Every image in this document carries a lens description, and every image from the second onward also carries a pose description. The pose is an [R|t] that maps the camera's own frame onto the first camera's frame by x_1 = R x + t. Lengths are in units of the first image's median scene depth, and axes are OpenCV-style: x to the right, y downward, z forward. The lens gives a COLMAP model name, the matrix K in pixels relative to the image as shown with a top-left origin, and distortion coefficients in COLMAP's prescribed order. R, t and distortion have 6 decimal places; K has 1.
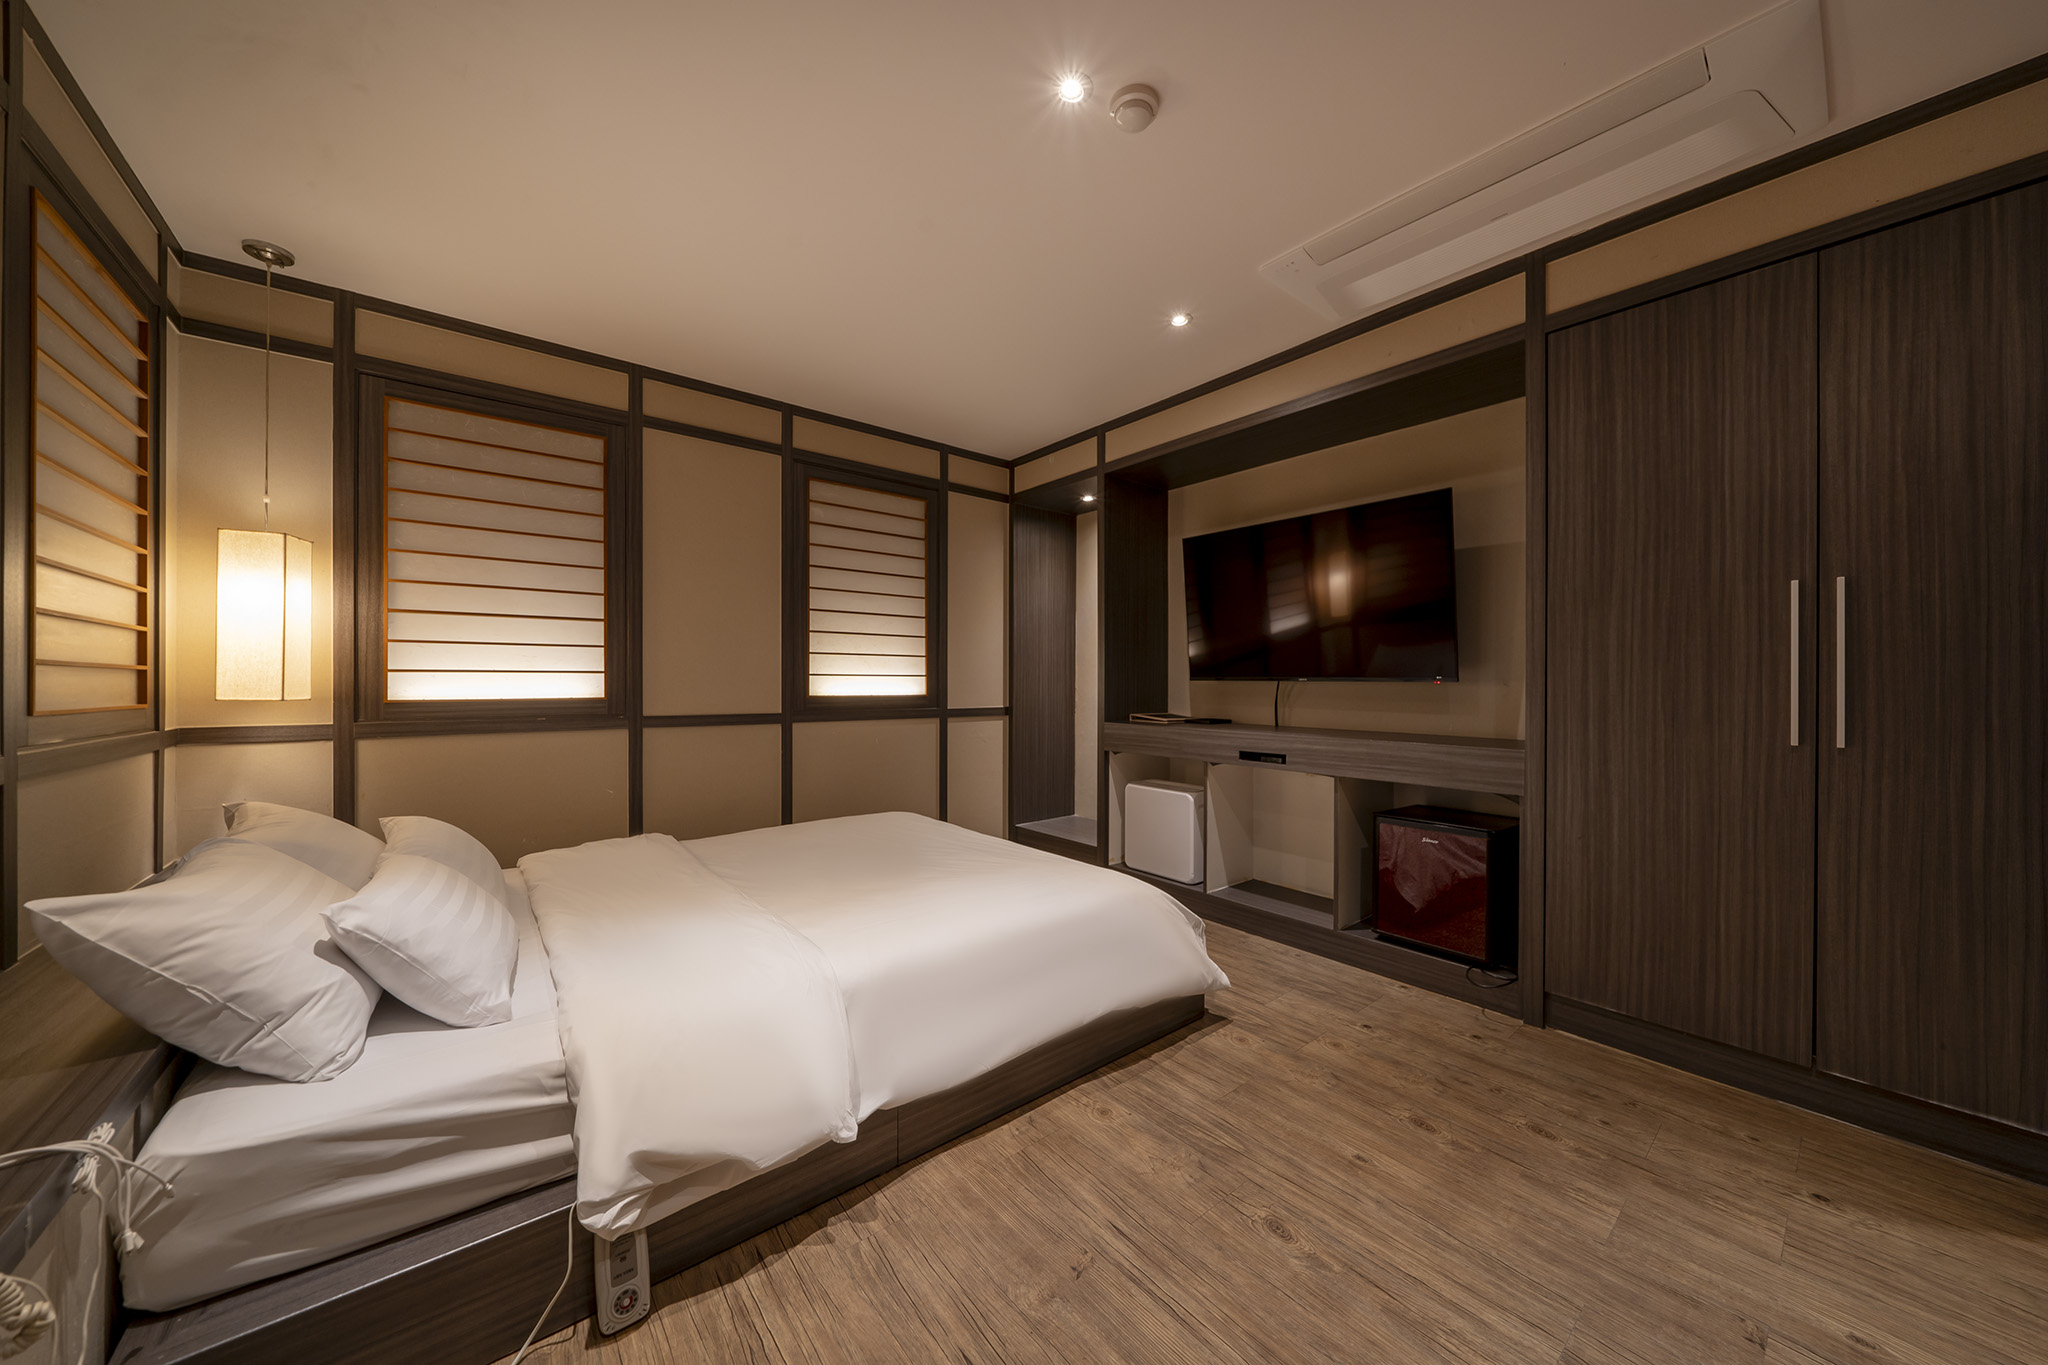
lens RADIAL K [[701.1, 0, 1035.8], [0, 701.1, 682.9], [0, 0, 1]] dist [-0.005587, 0.000133]
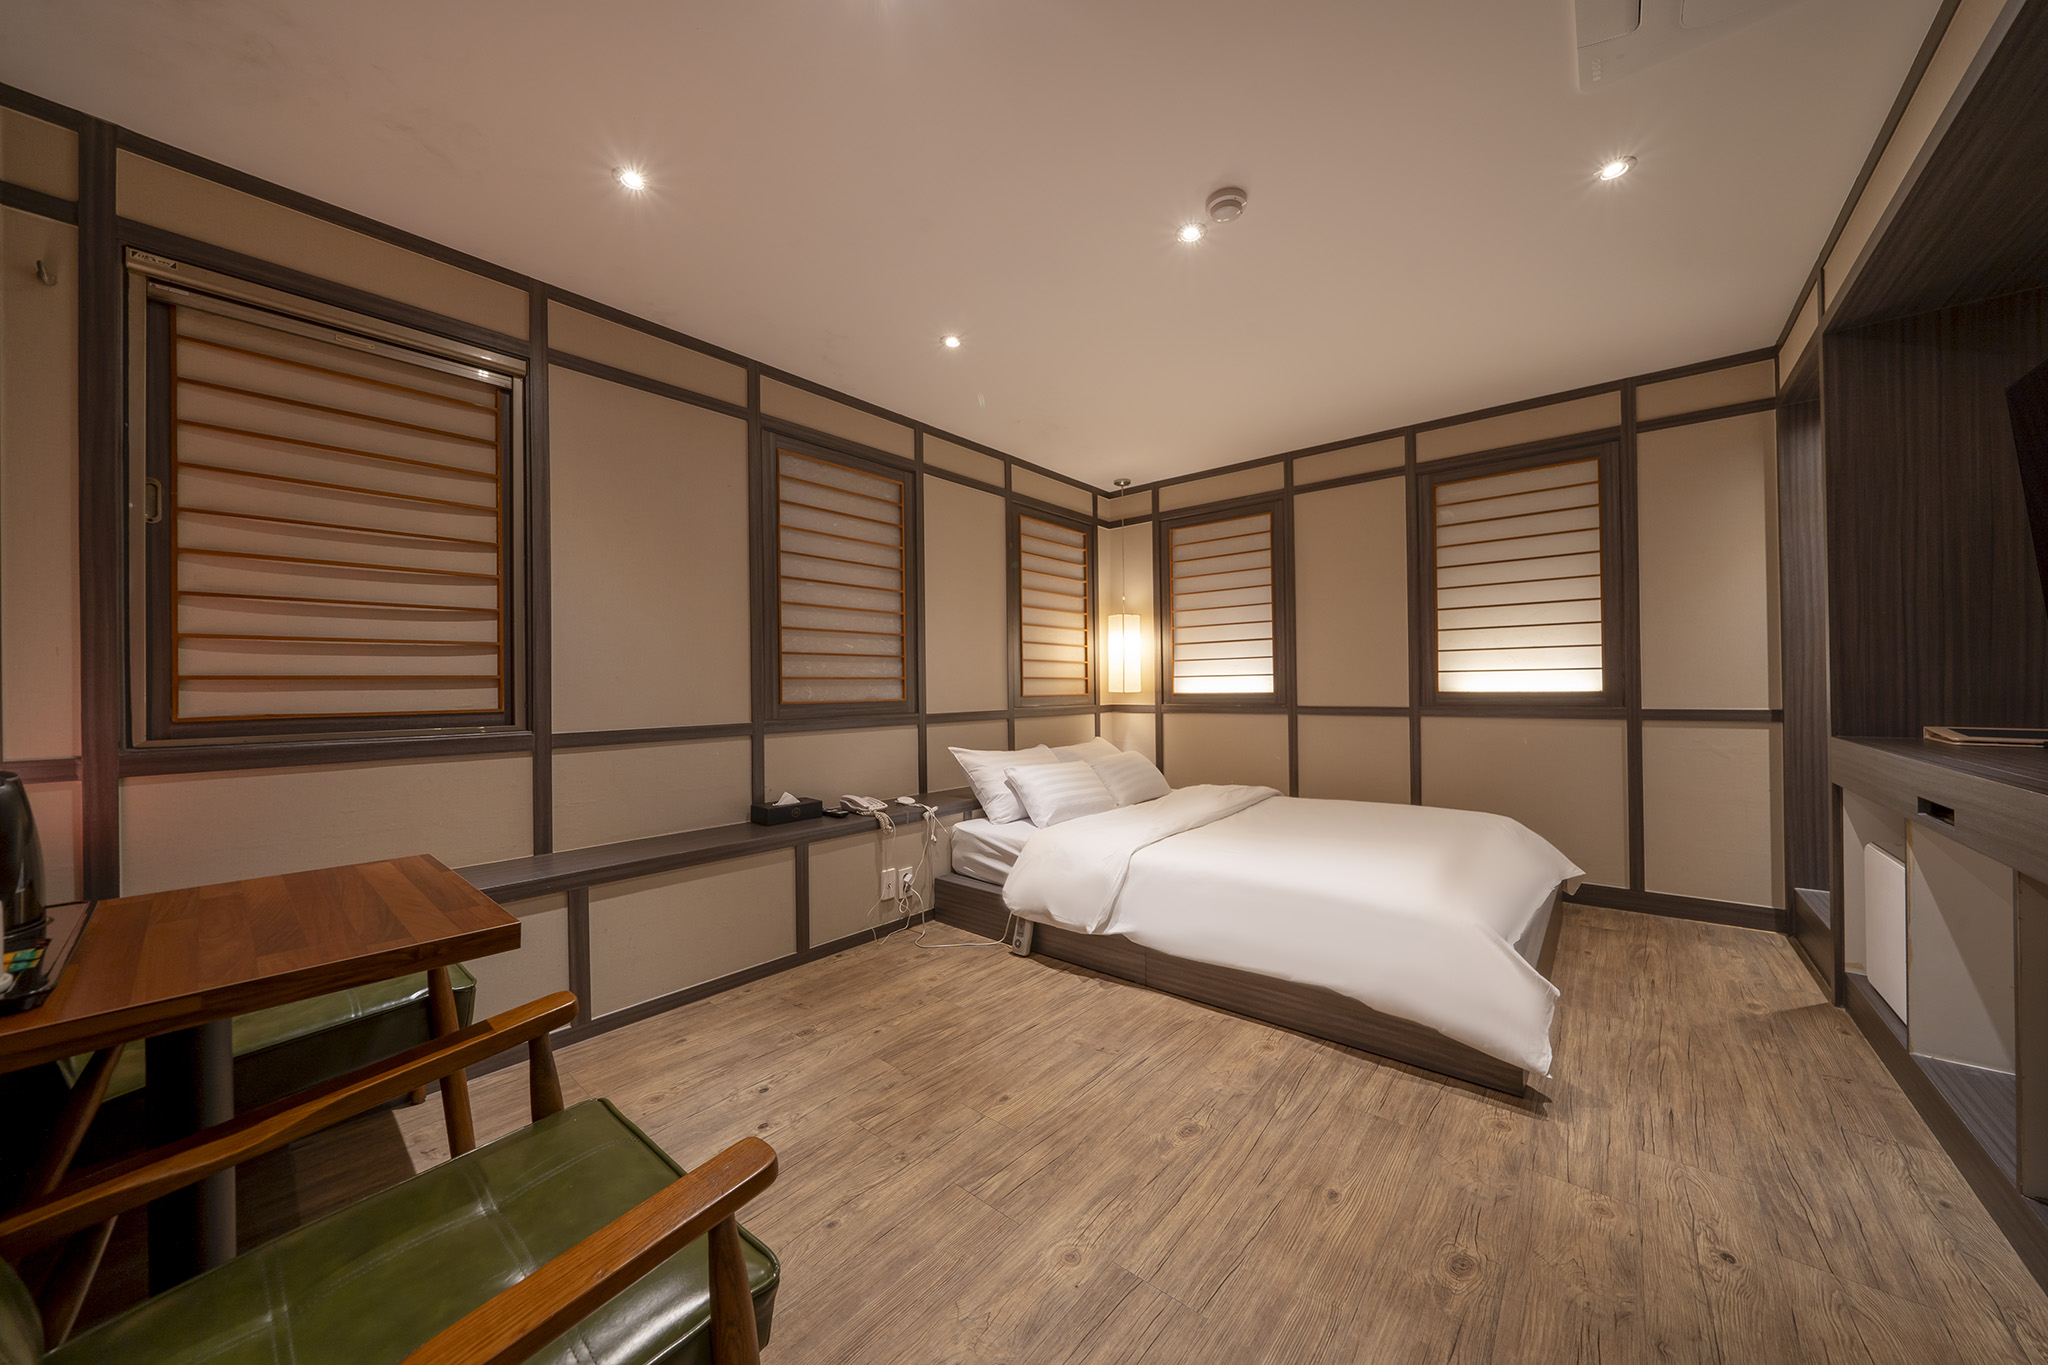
lens RADIAL K [[701.1, 0, 1035.8], [0, 701.1, 682.9], [0, 0, 1]] dist [-0.005587, 0.000133]
pose [[0.186688, -0.009286, -0.982375, 0.930611], [0.013342, 0.999887, -0.006916, 0.006912], [0.982329, -0.011816, 0.186791, 0.324761]]
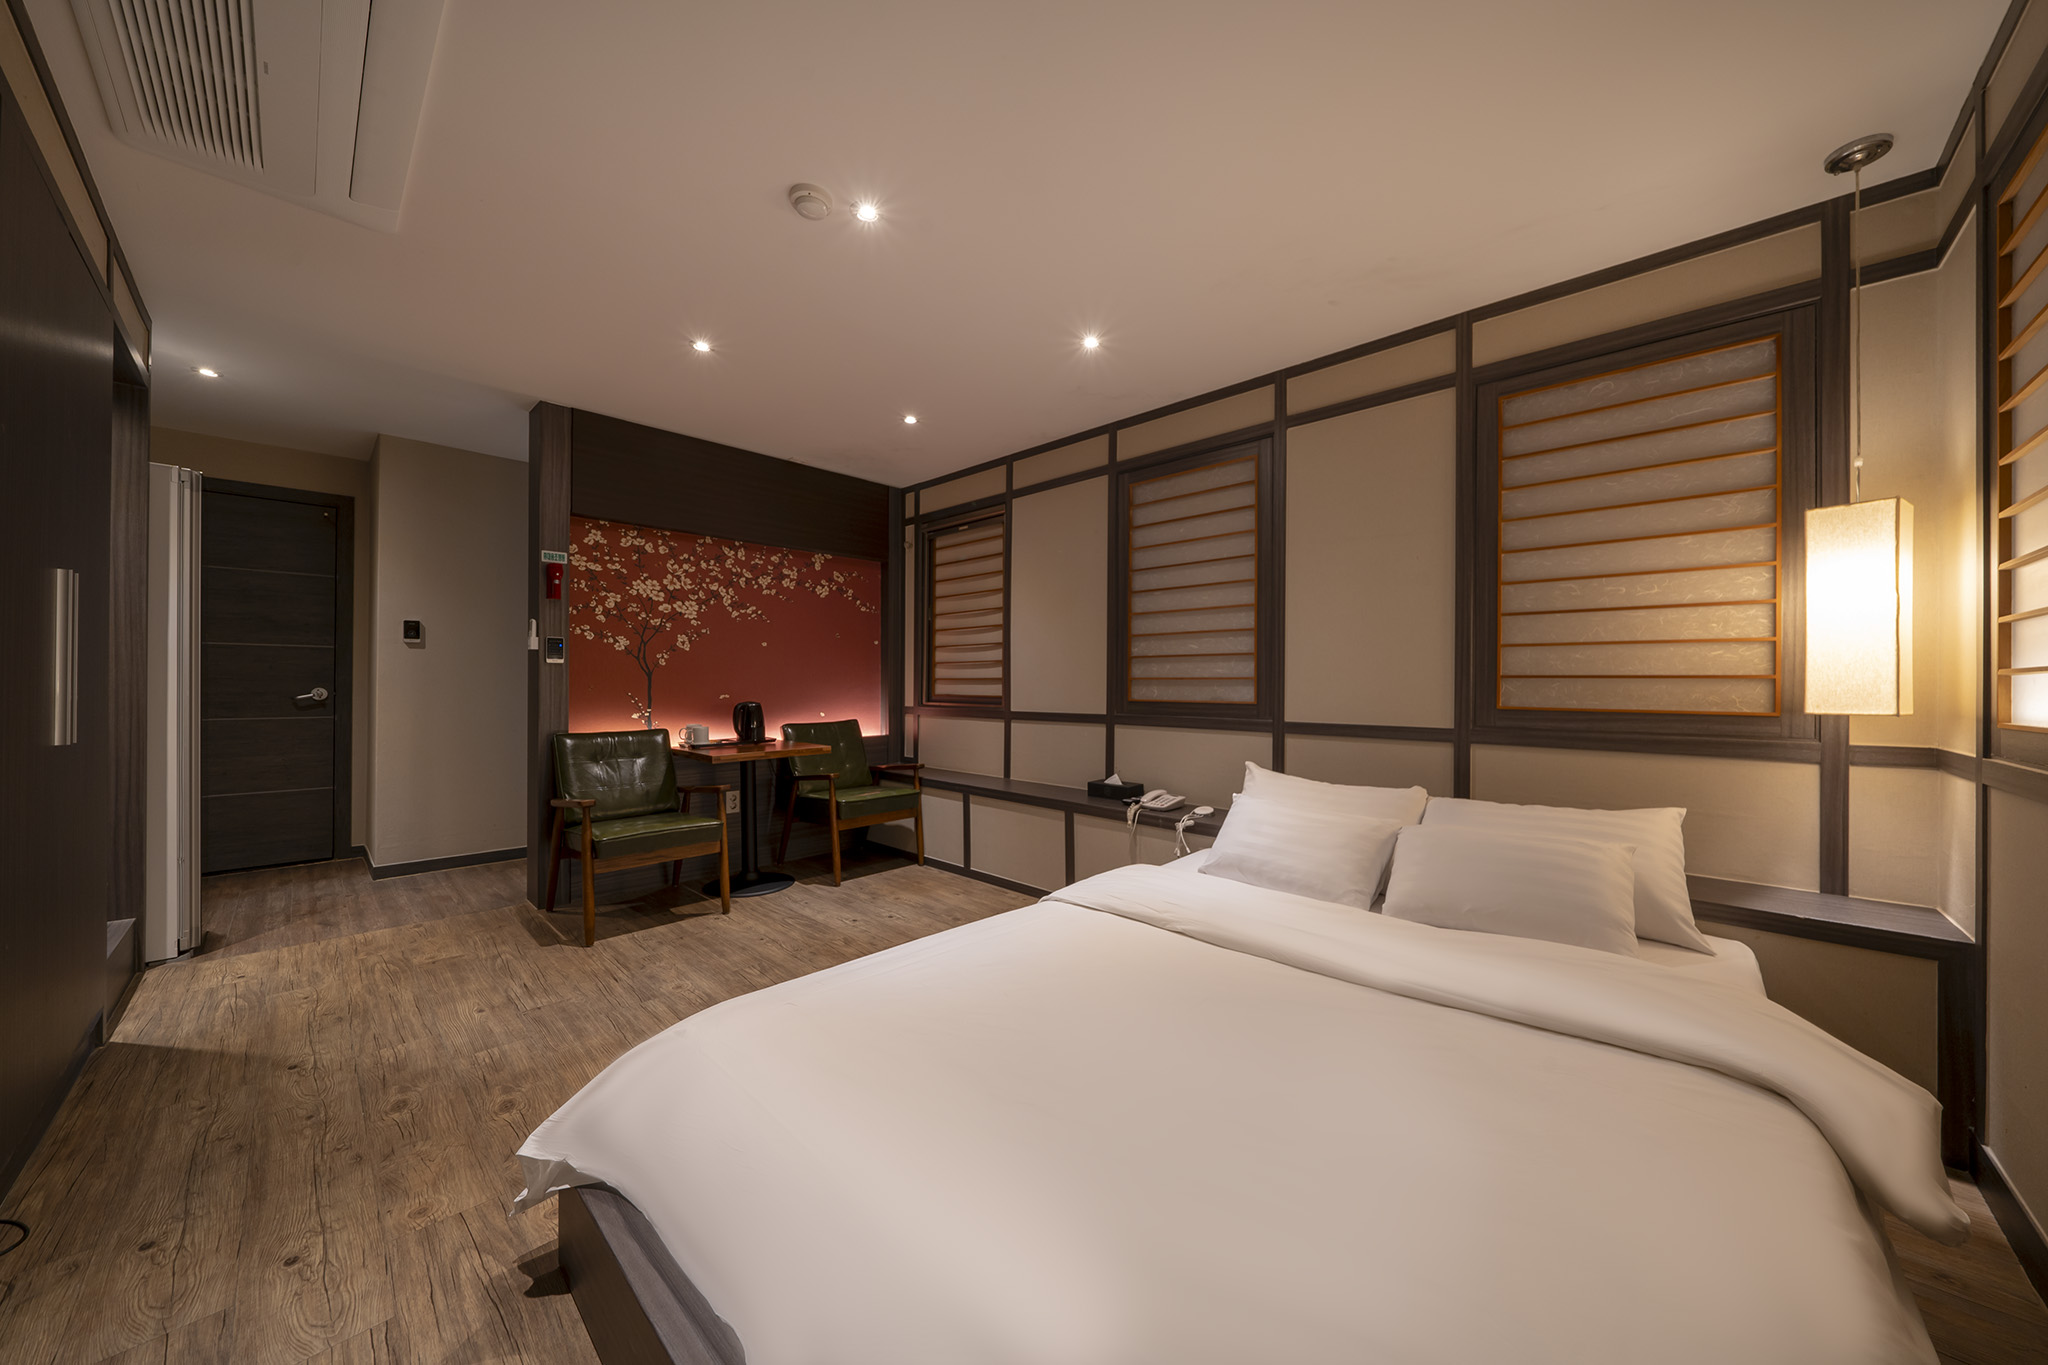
lens RADIAL K [[701.1, 0, 1035.8], [0, 701.1, 682.9], [0, 0, 1]] dist [-0.005587, 0.000133]
pose [[-0.992655, -0.008205, -0.120704, -0.076177], [-0.007825, 0.999963, -0.003626, -0.001348], [0.120729, -0.002655, -0.992682, 1.643008]]
